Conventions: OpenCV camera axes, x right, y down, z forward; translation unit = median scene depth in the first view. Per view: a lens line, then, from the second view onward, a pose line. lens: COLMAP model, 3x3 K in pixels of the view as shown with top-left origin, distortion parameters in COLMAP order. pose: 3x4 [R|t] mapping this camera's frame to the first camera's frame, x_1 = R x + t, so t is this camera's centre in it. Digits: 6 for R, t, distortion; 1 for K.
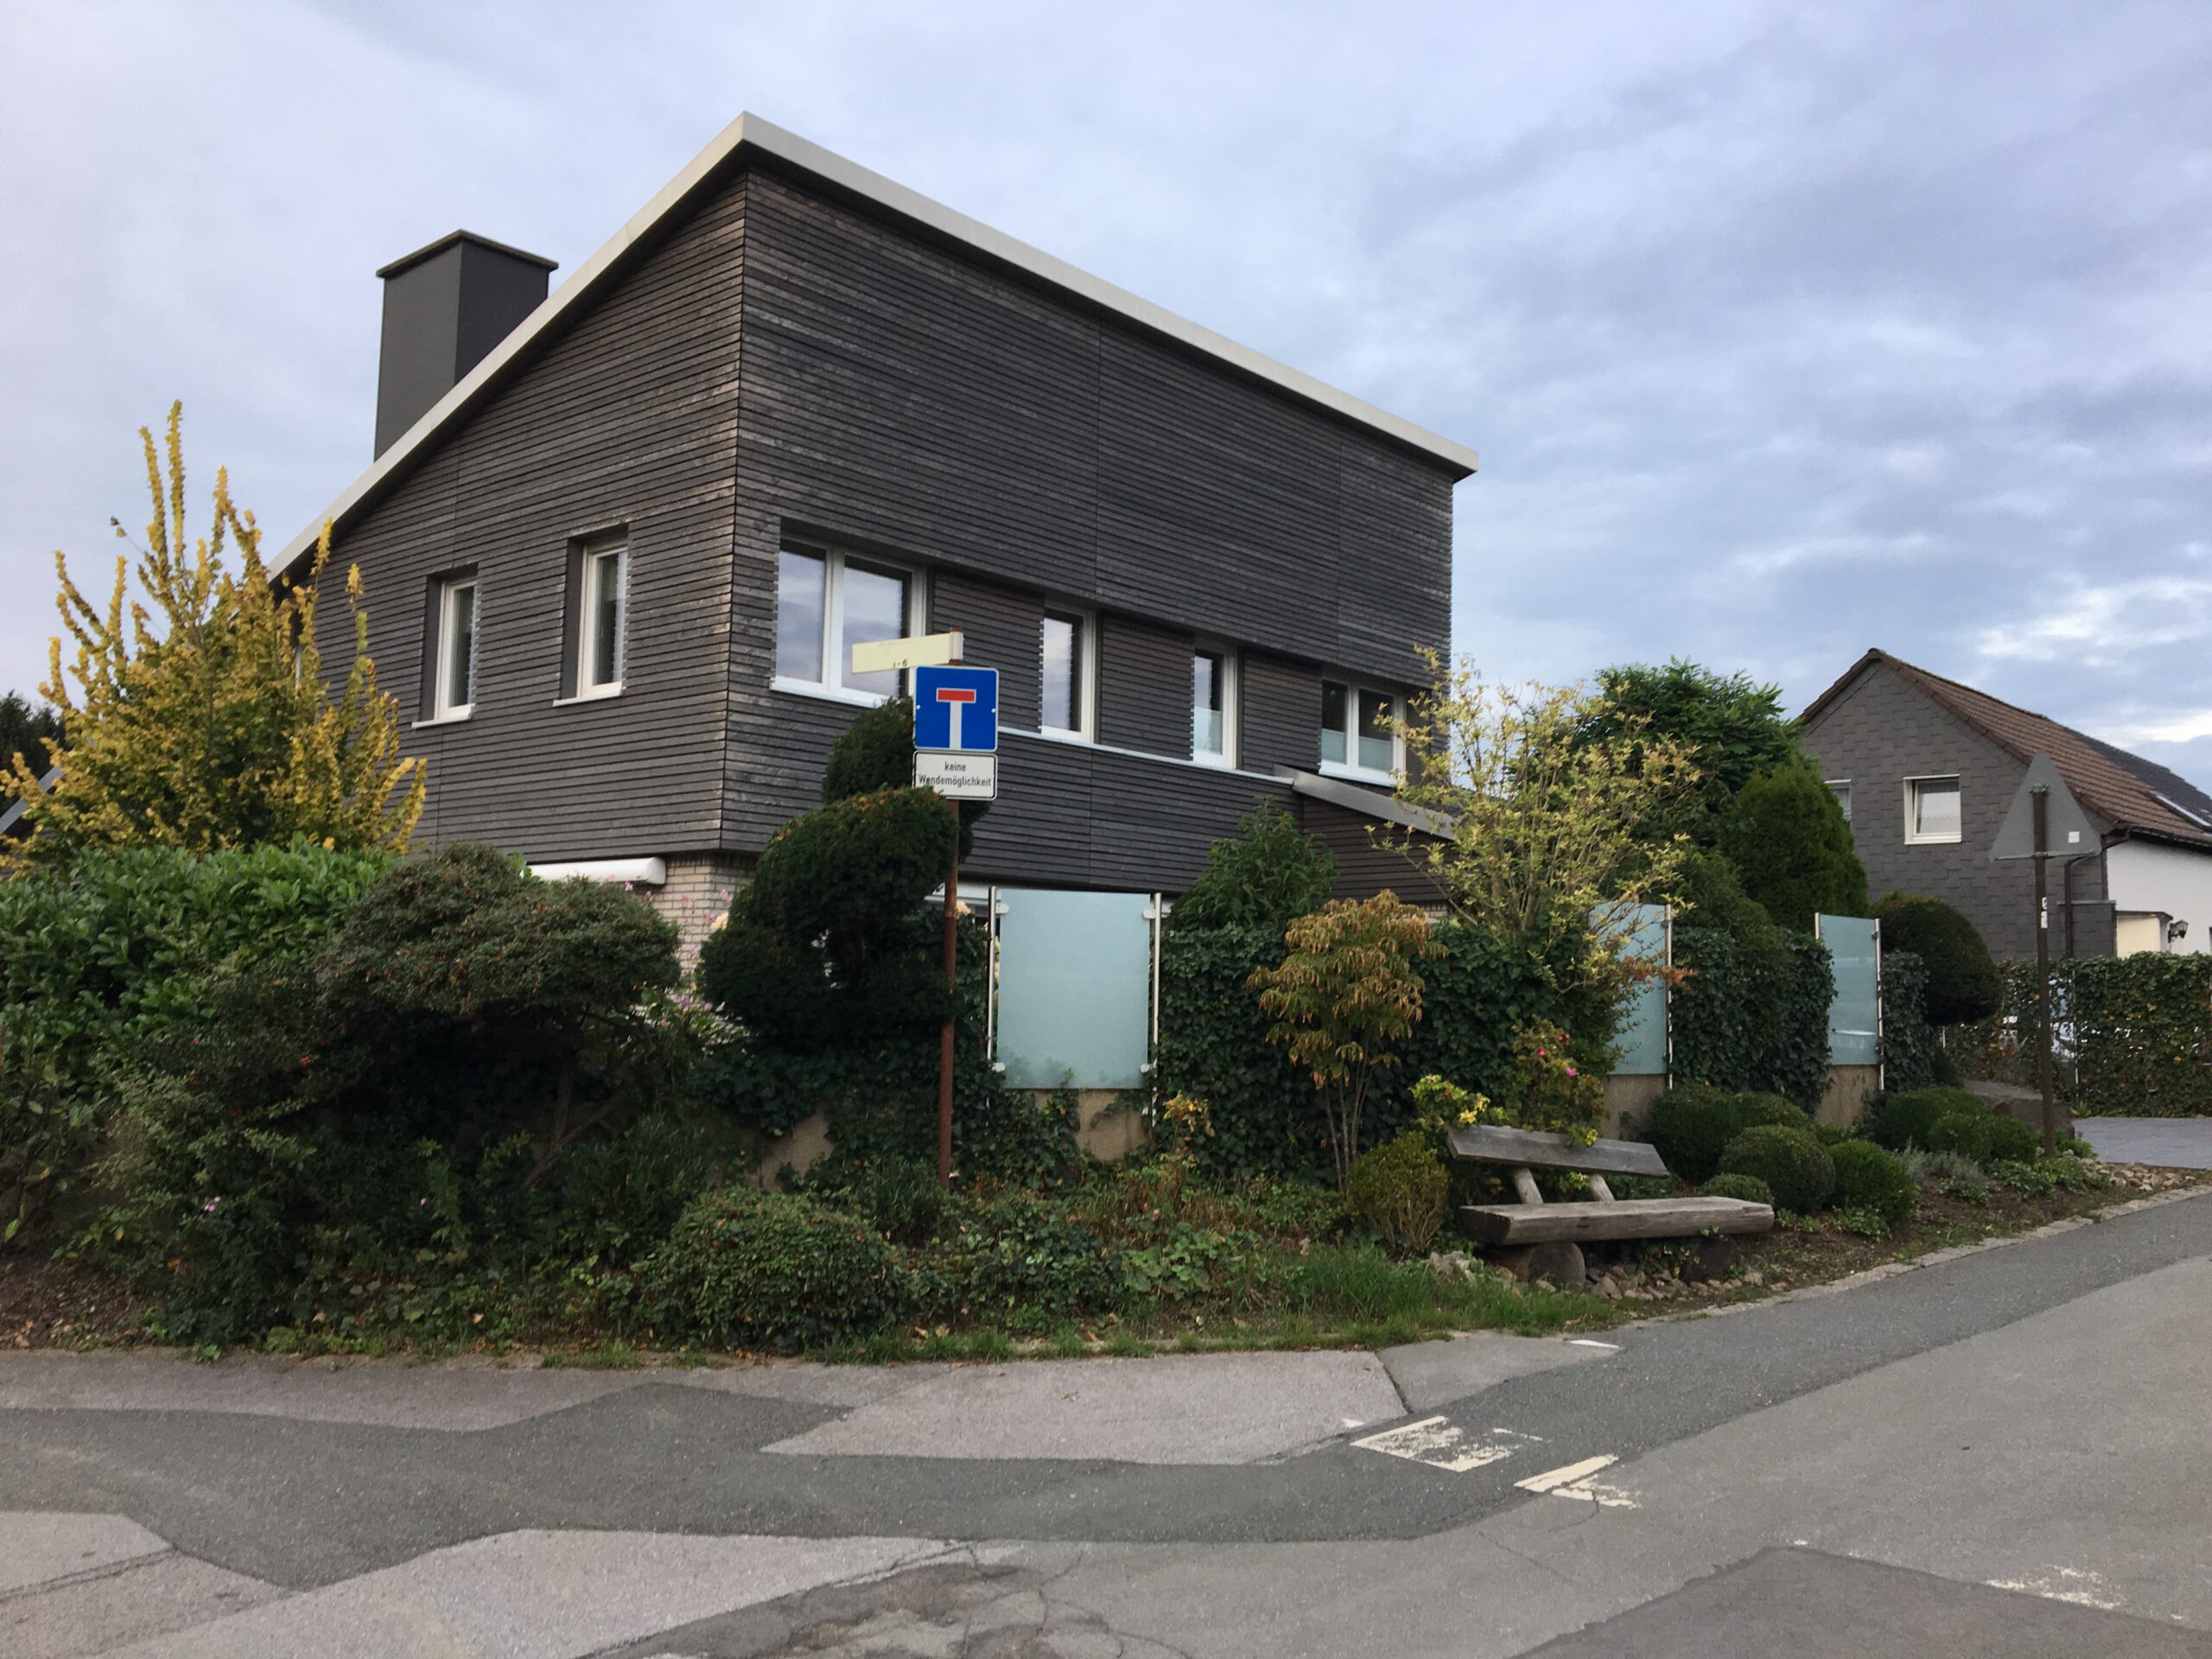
lens RADIAL K [[1848.3, 0, 1100.8], [0, 1848.3, 813.6], [0, 0, 1]] dist [0.074704, -0.098961]
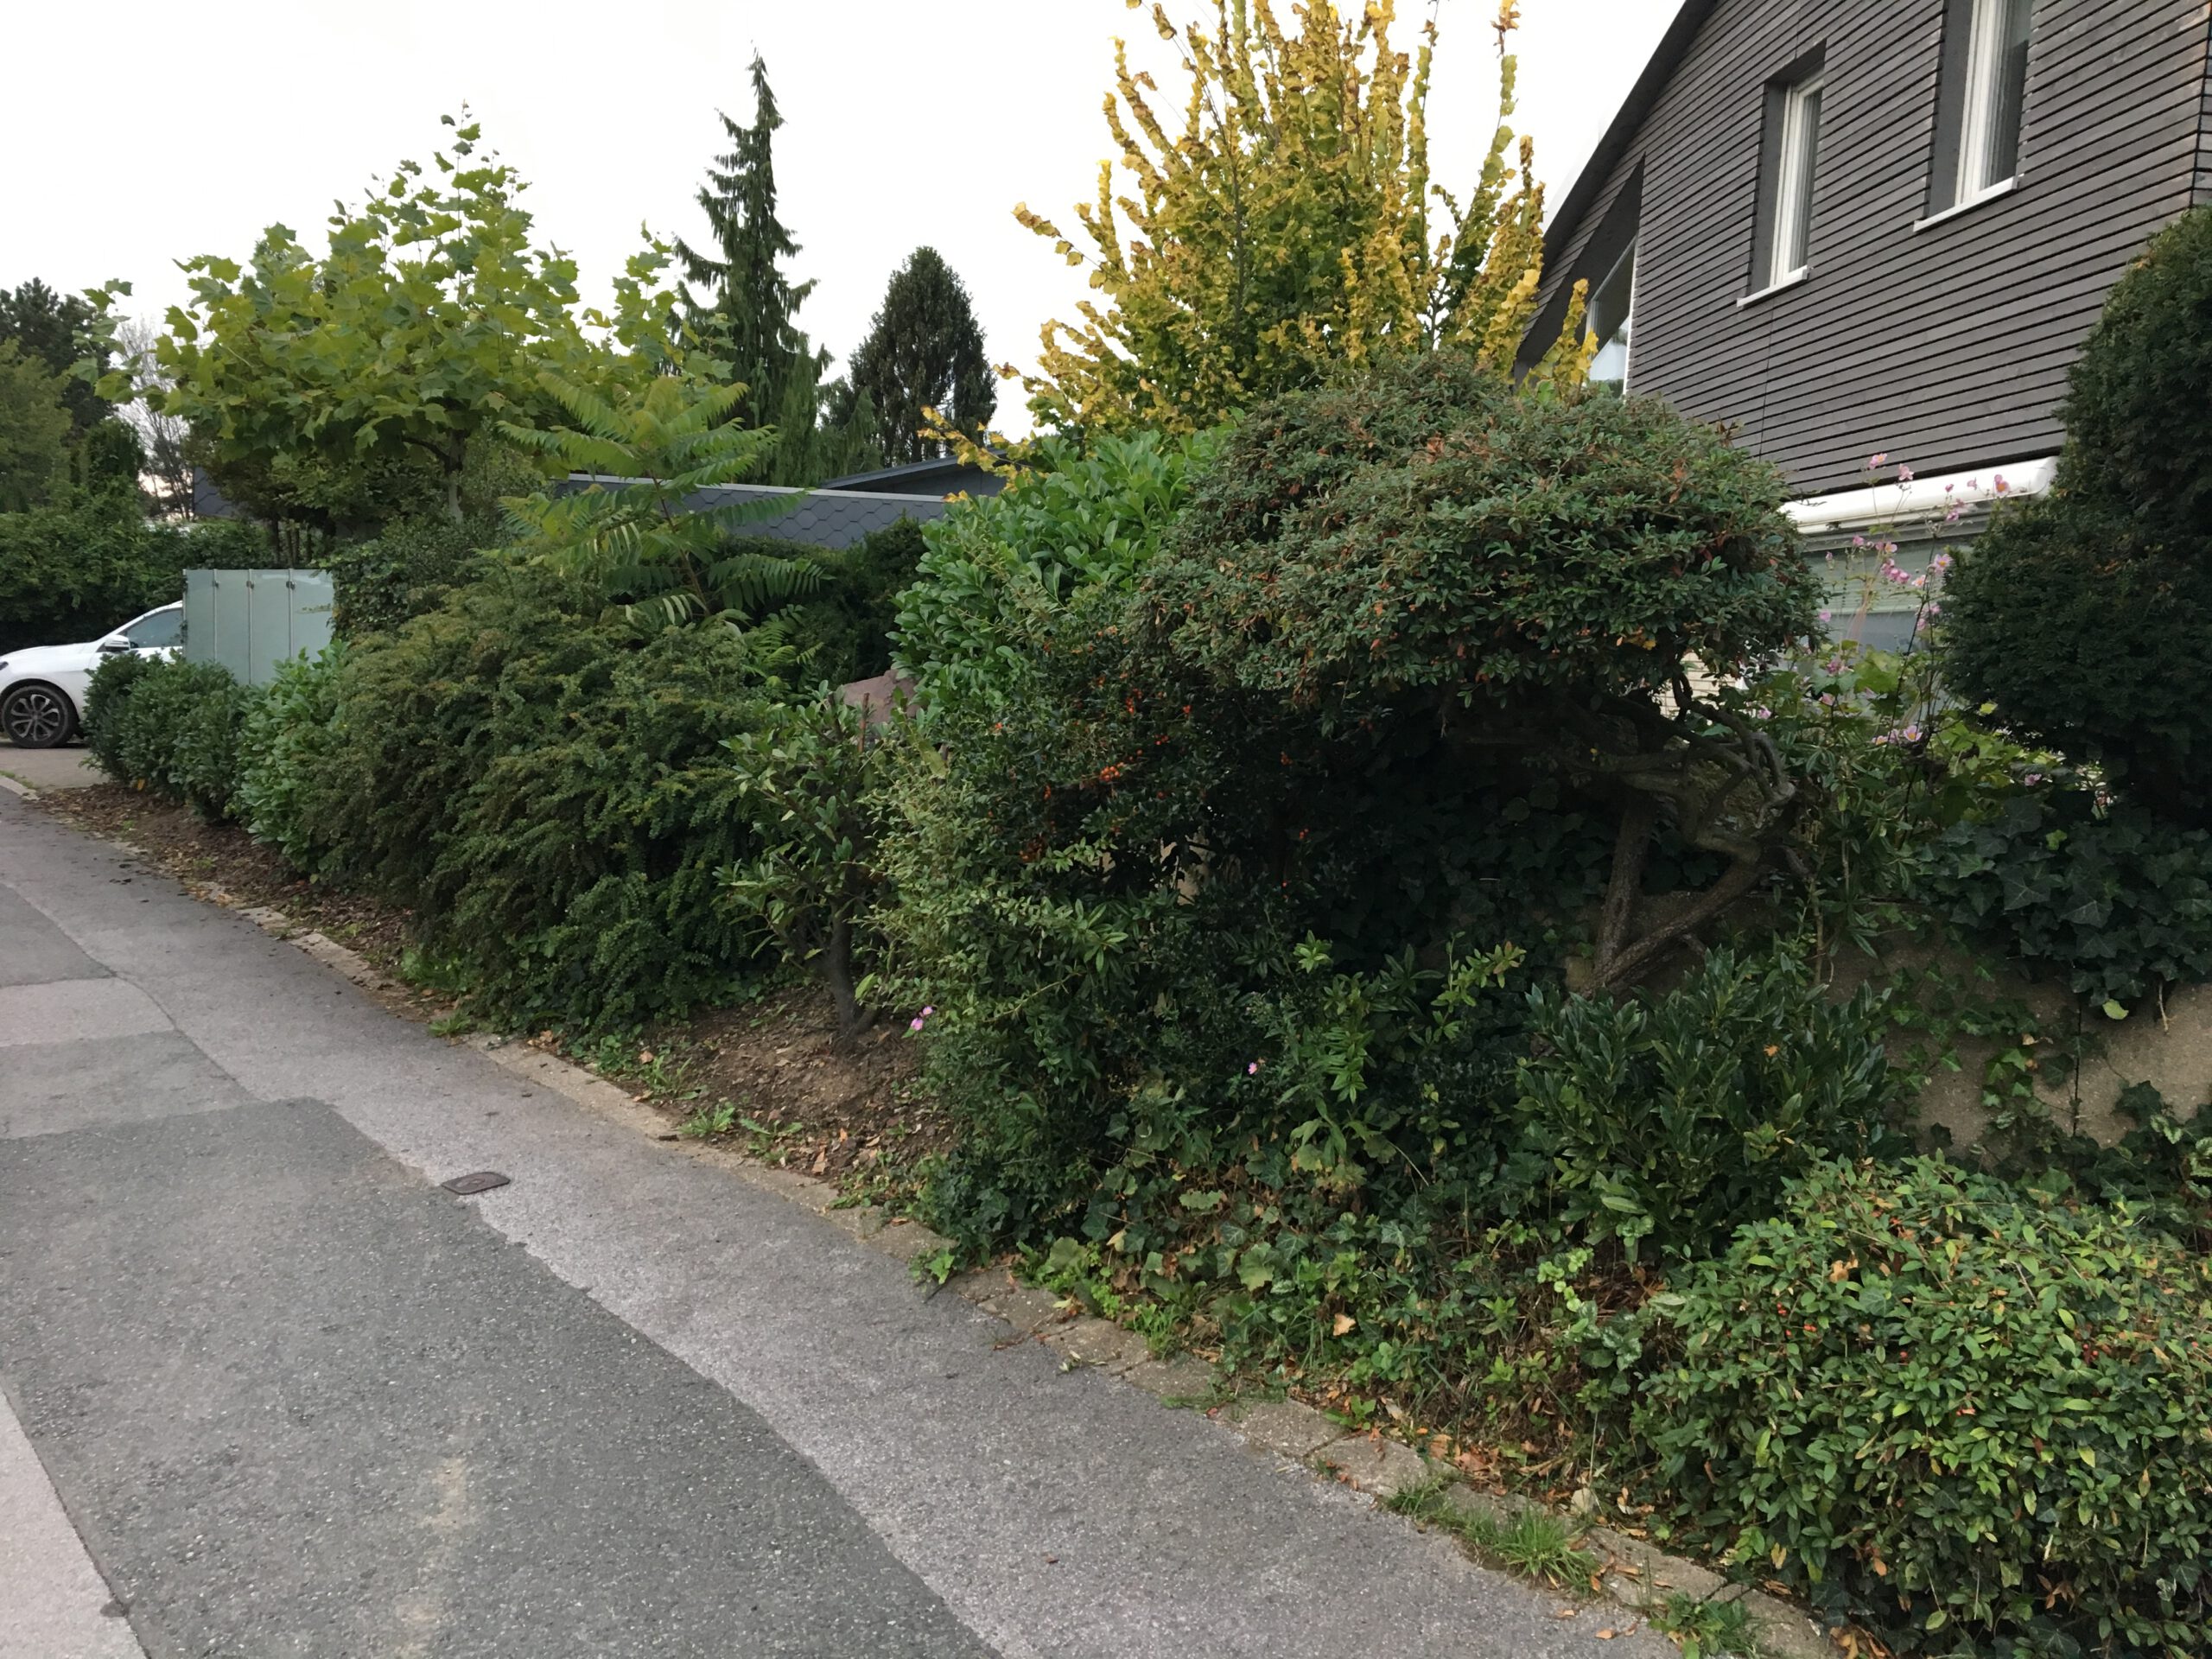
lens RADIAL K [[1848.3, 0, 1104.7], [0, 1848.3, 823.4], [0, 0, 1]] dist [0.074704, -0.098961]
pose [[0.713106, 0.080170, -0.696457, -0.042412], [0.038199, 0.987521, 0.152786, 0.052636], [0.700015, -0.135557, 0.701144, 0.503642]]
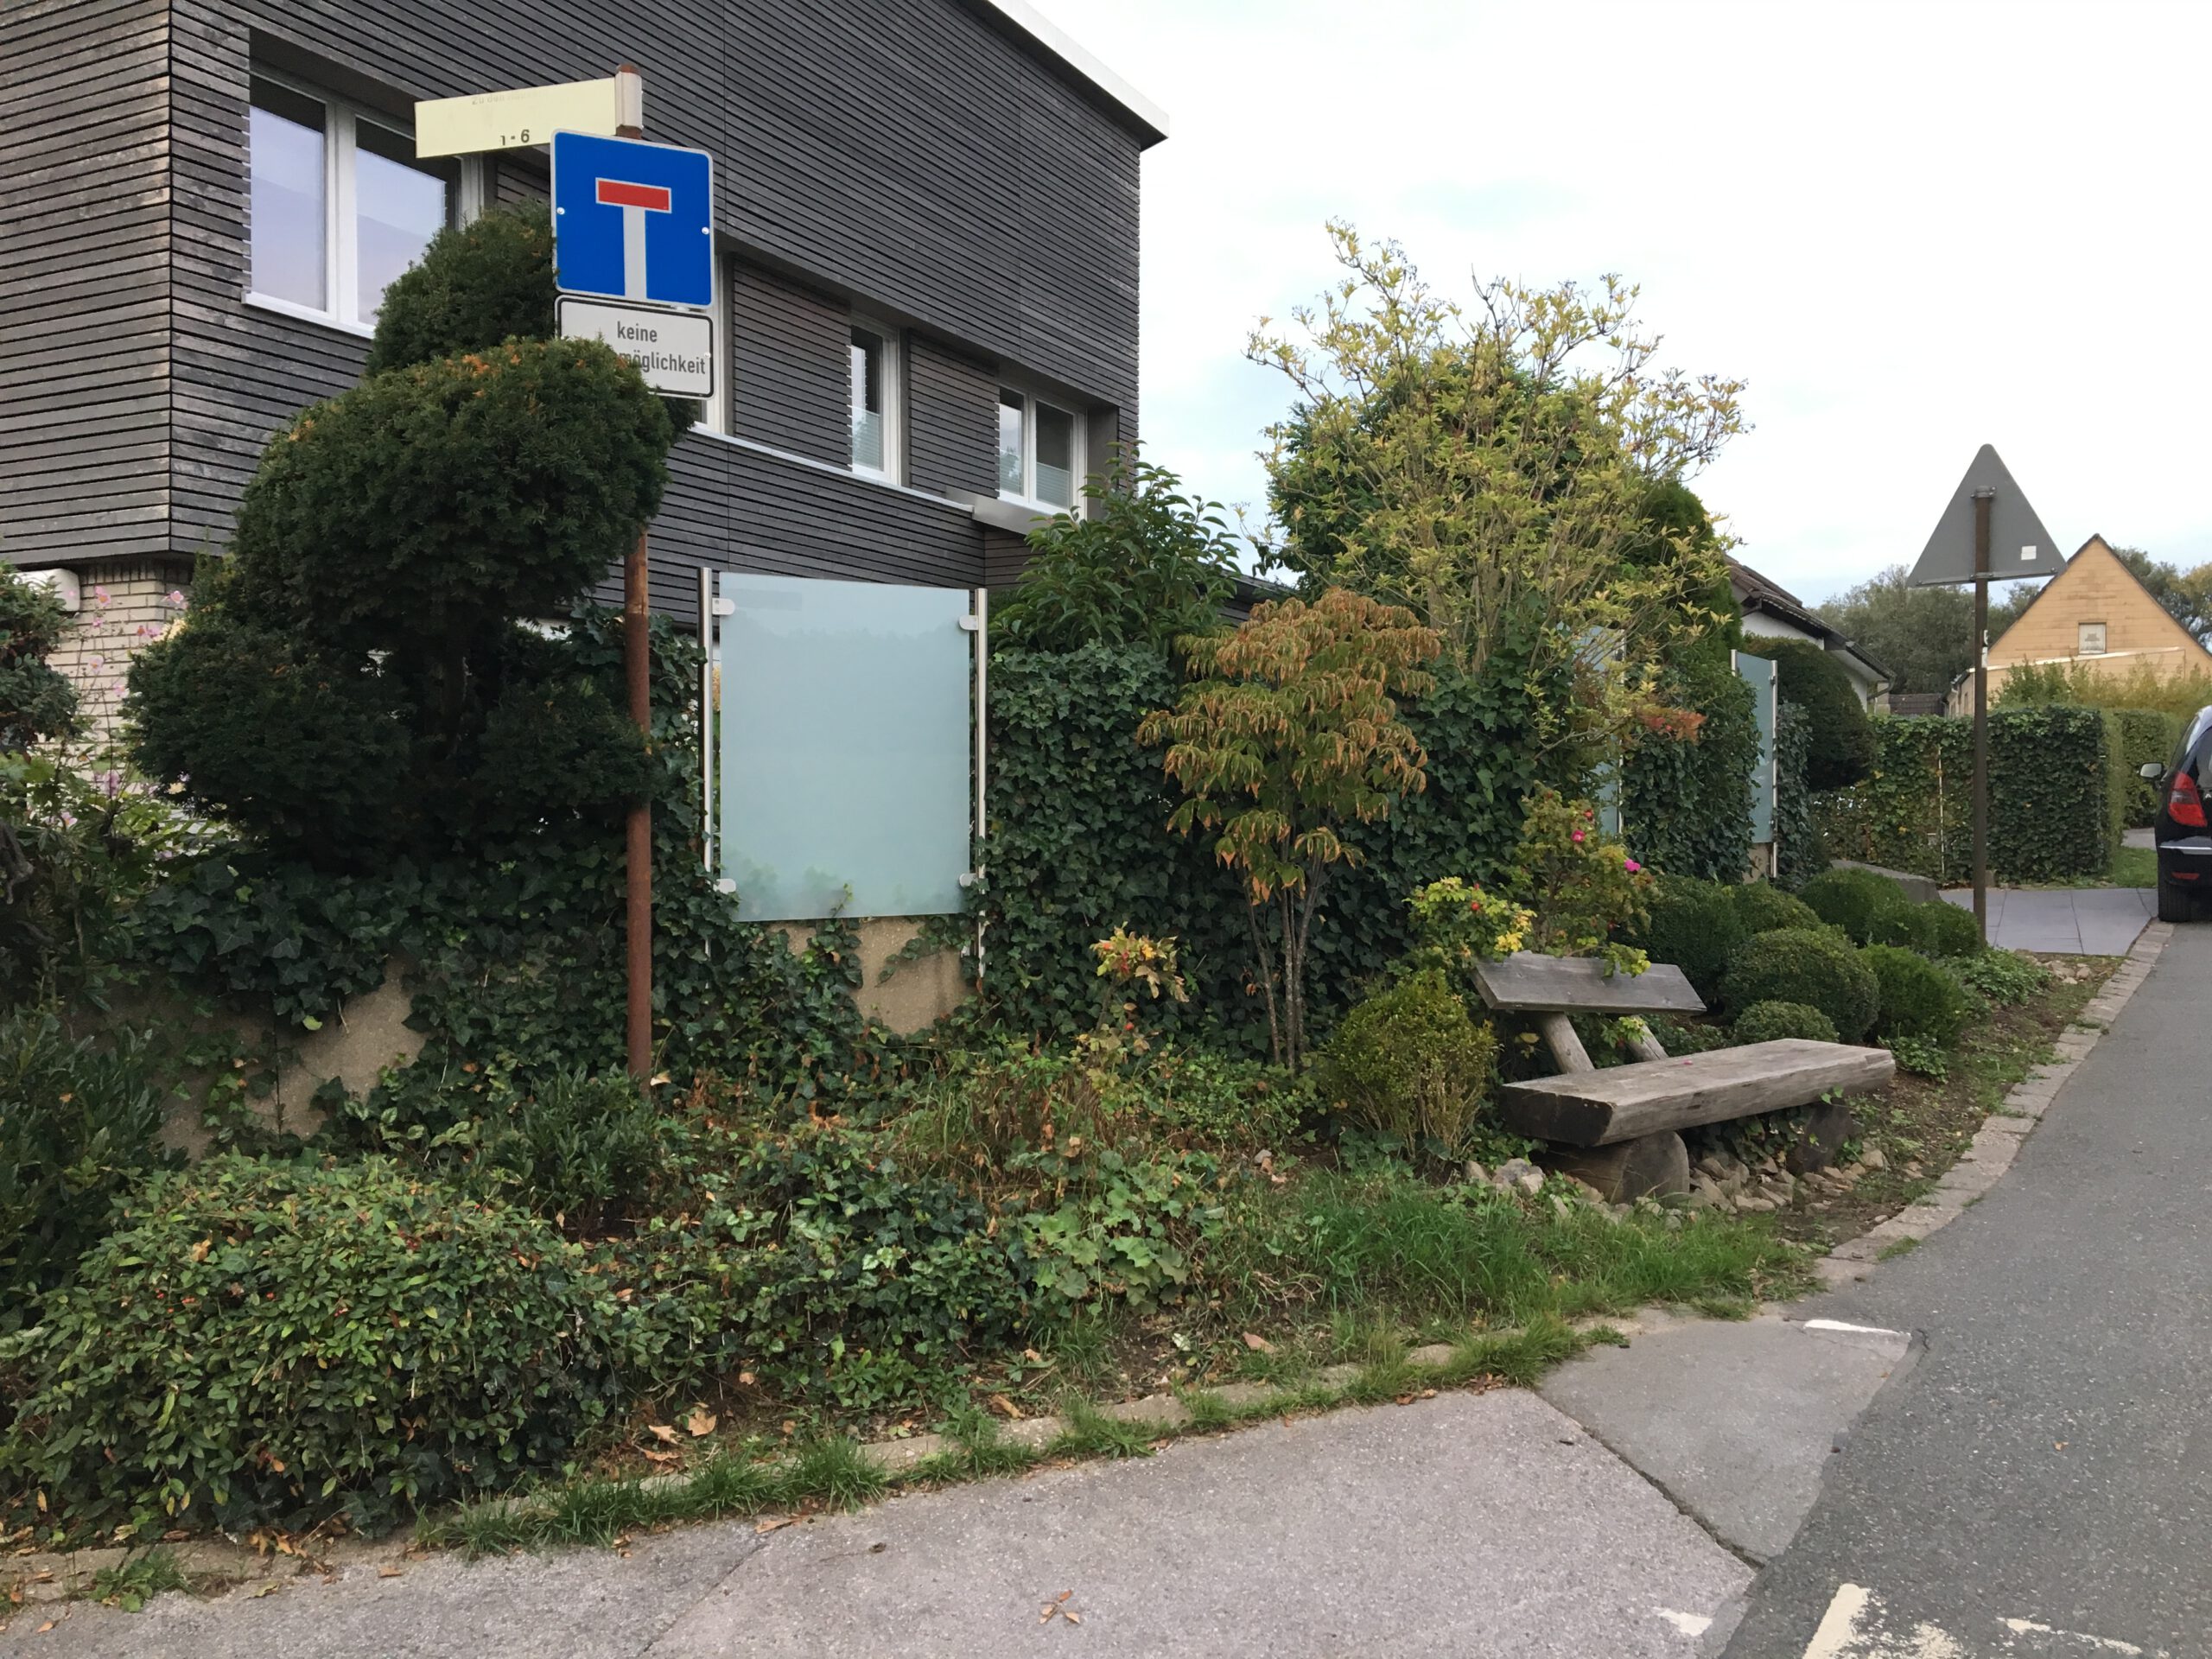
lens RADIAL K [[1848.3, 0, 1102.1], [0, 1848.3, 823.3], [0, 0, 1]] dist [0.074704, -0.098961]
pose [[0.968161, -0.021526, 0.249399, -0.081230], [-0.007006, 0.993576, 0.112952, 0.050731], [-0.250229, -0.111103, 0.961791, 0.408438]]
